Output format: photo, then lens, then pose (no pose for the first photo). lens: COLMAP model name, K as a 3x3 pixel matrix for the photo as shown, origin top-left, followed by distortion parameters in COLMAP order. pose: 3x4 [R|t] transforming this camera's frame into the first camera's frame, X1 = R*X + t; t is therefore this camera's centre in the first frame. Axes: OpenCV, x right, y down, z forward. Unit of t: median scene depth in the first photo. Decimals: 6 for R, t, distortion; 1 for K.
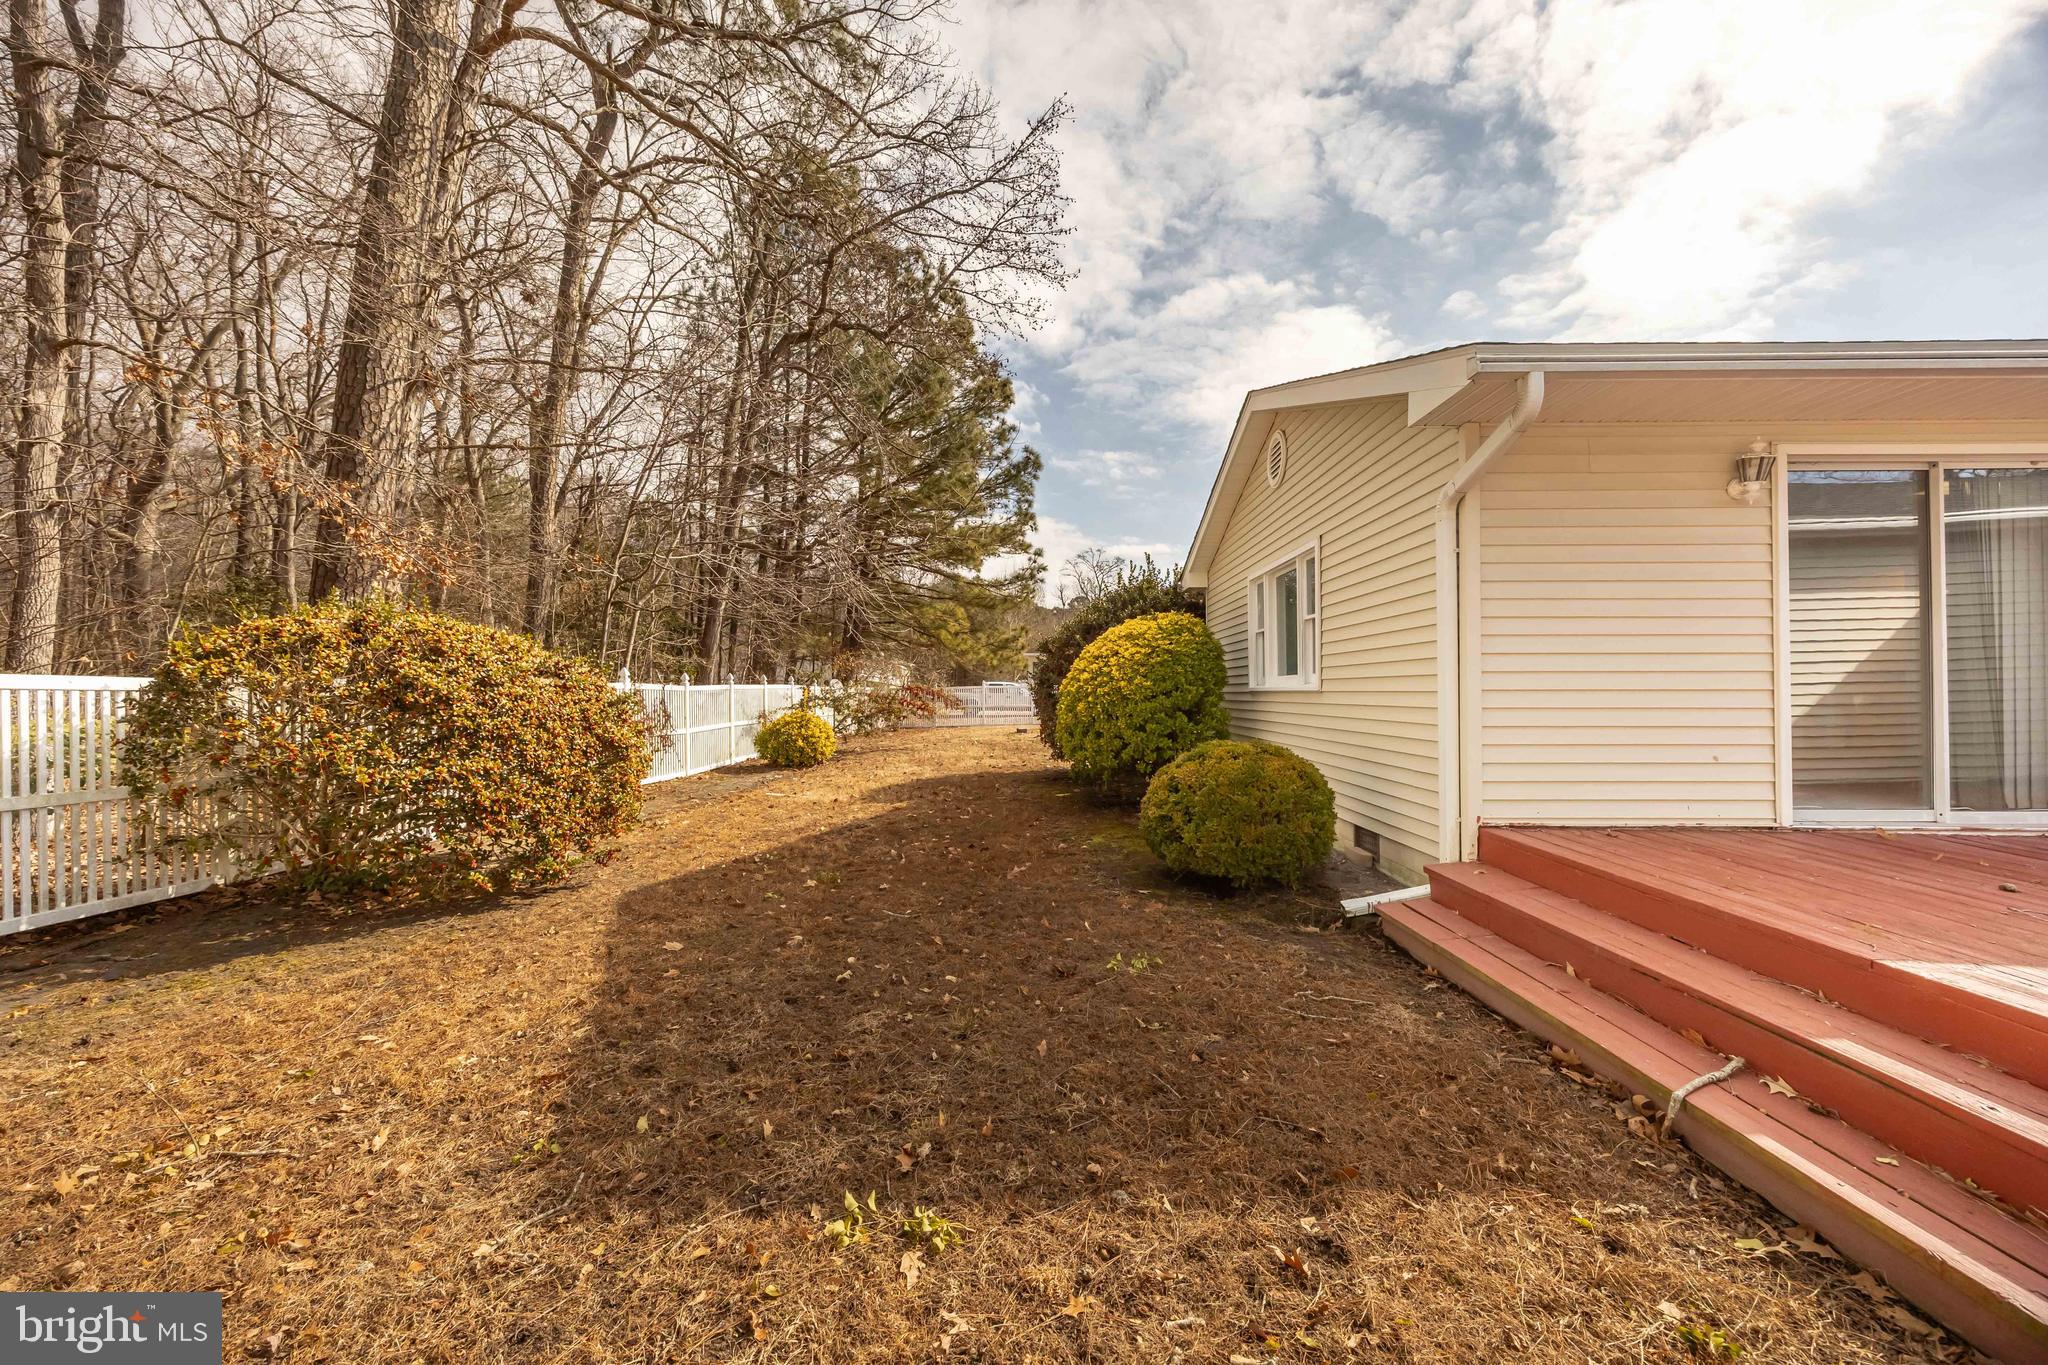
lens RADIAL K [[798.5, 0, 1033.9], [0, 798.5, 691.4], [0, 0, 1]] dist [-0.003014, 0.000002]
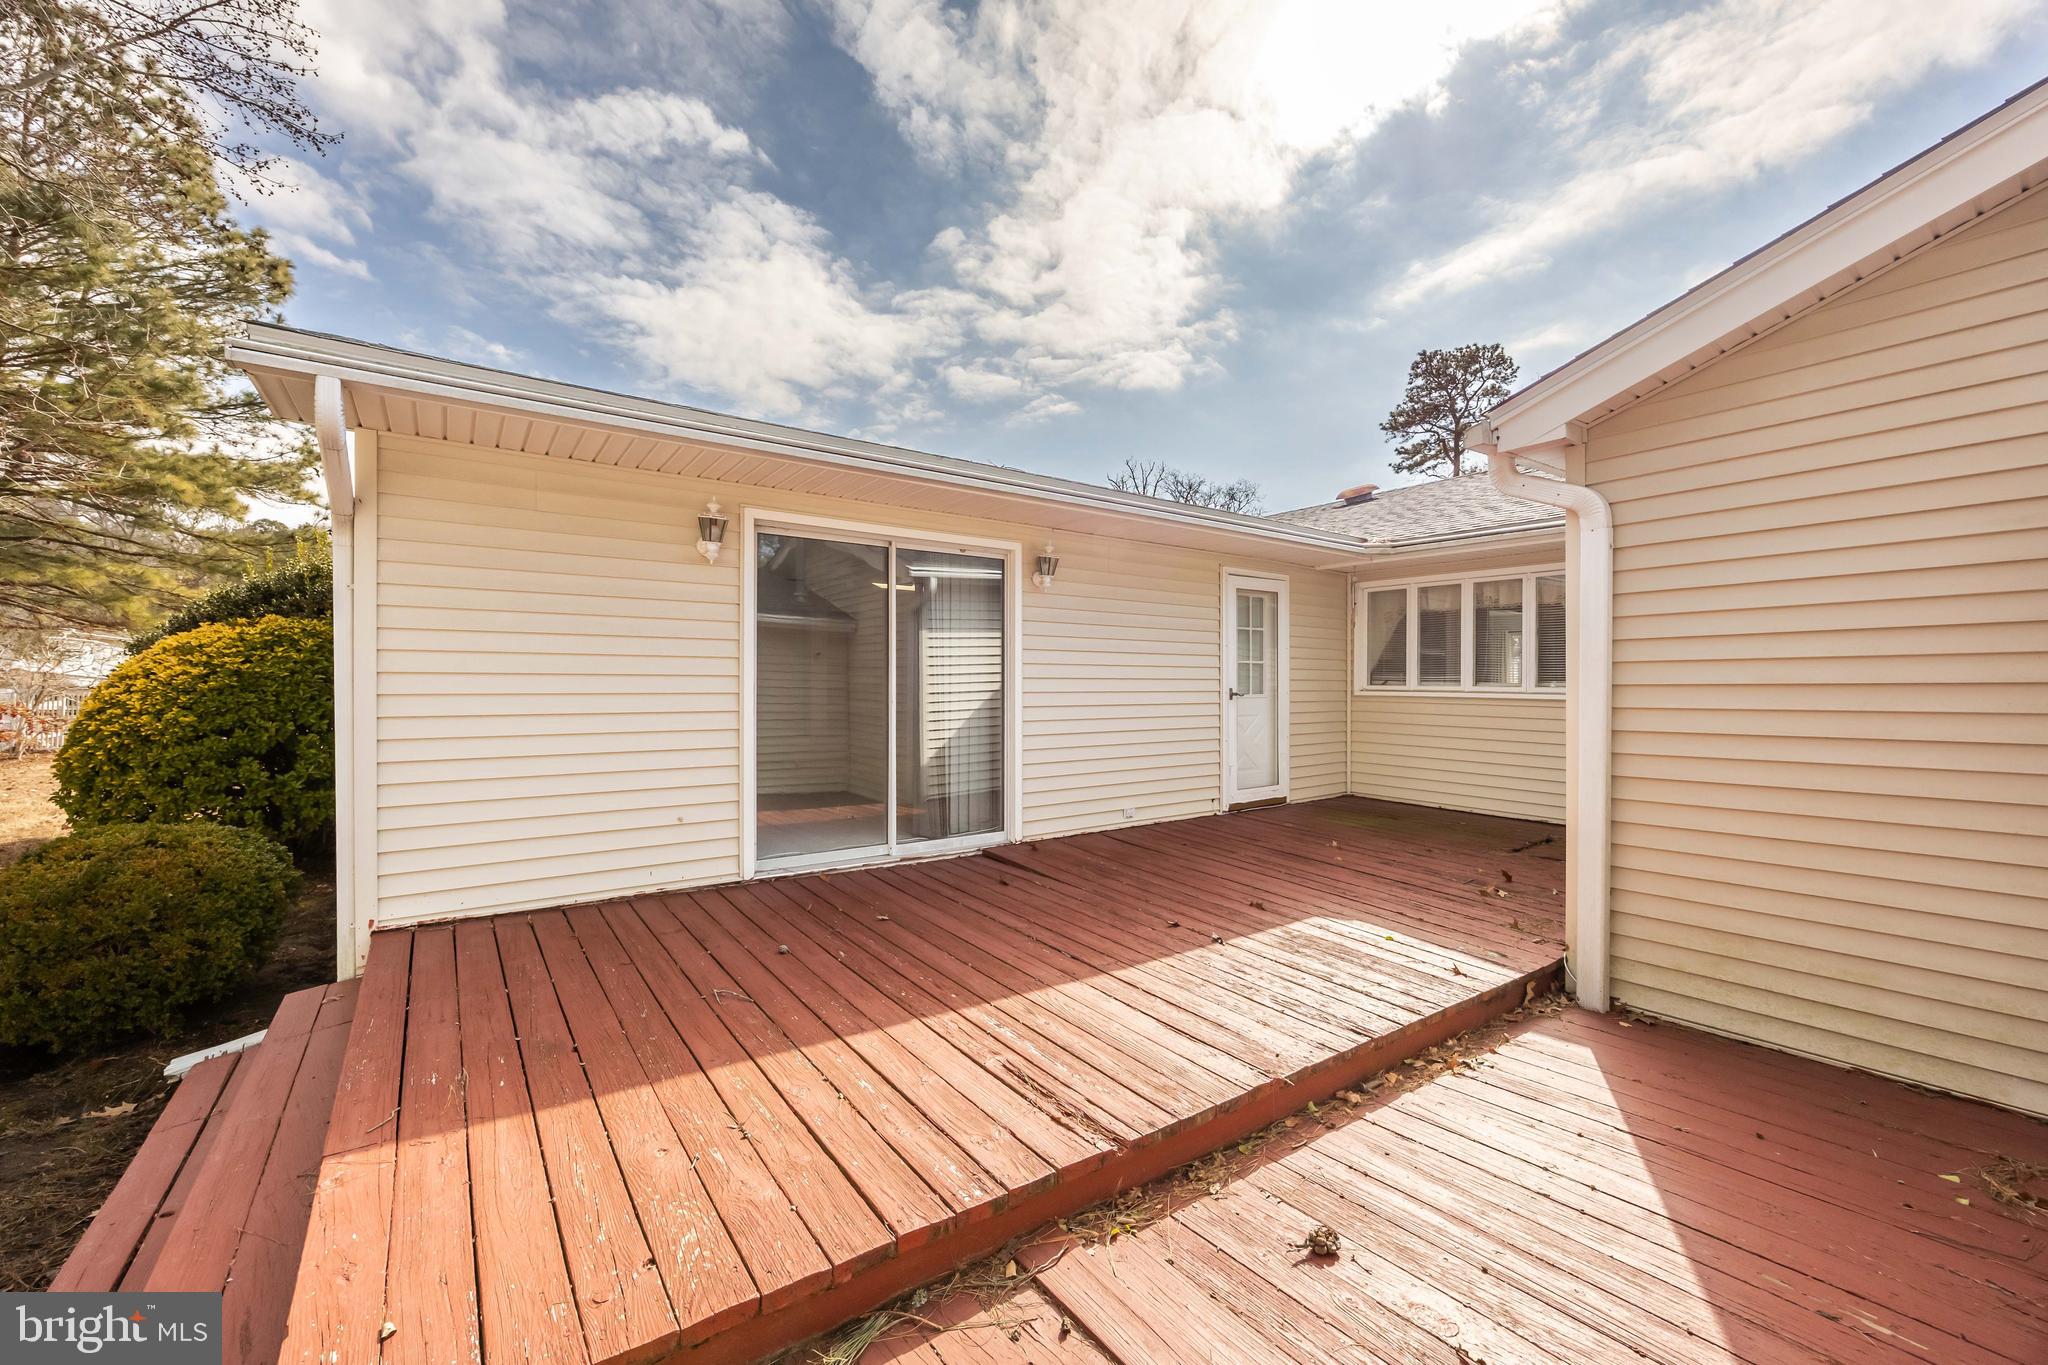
lens RADIAL K [[798.5, 0, 1059.2], [0, 798.5, 679.2], [0, 0, 1]] dist [-0.003014, 0.000002]
pose [[0.792664, 0.000366, 0.609659, 0.625915], [-0.001025, 0.999999, 0.000732, -0.089327], [-0.609658, -0.001205, 0.792664, -0.061681]]
